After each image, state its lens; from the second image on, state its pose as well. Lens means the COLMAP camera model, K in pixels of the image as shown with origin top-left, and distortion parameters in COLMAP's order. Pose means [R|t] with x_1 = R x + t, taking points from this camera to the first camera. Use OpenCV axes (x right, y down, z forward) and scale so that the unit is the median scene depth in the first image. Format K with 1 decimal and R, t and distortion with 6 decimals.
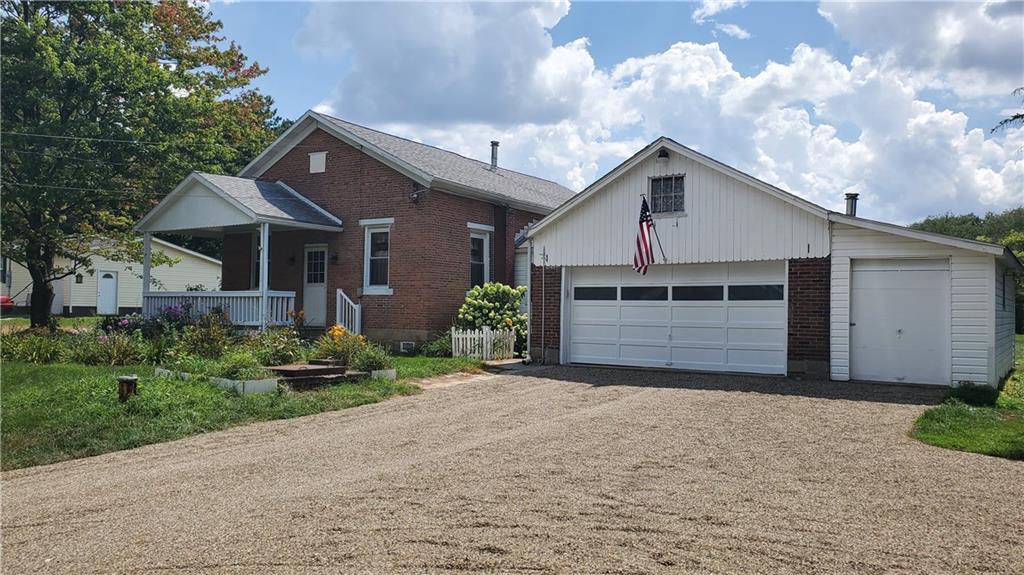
lens RADIAL K [[789.1, 0, 511.9], [0, 789.1, 290.5], [0, 0, 1]] dist [0.033458, -0.048819]
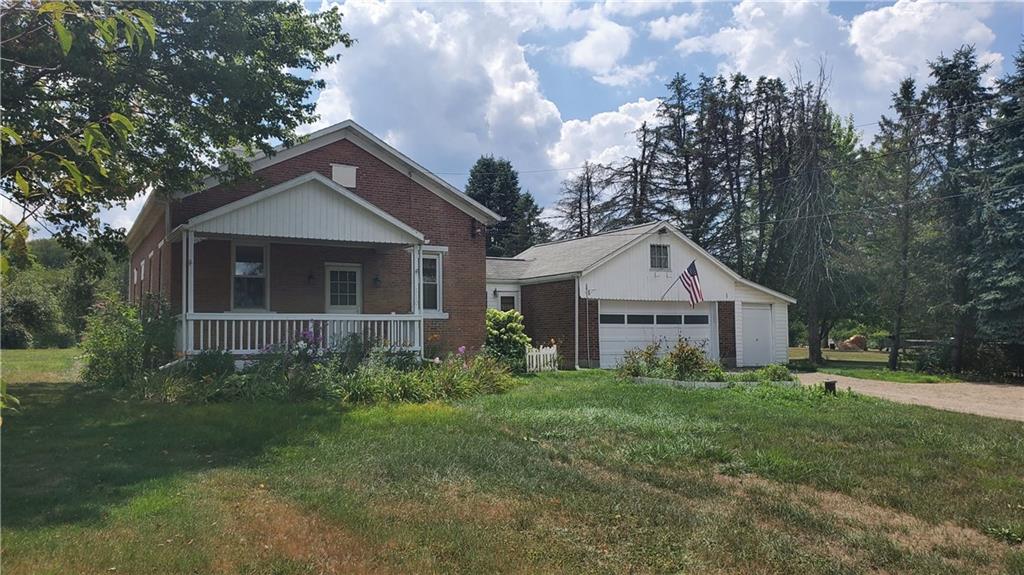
lens RADIAL K [[789.1, 0, 511.6], [0, 789.1, 286.6], [0, 0, 1]] dist [0.033458, -0.048819]
pose [[0.459100, 0.041499, 0.887415, -1.222422], [-0.011186, 0.999099, -0.040935, 0.005585], [-0.888314, 0.008867, 0.459151, 0.499898]]
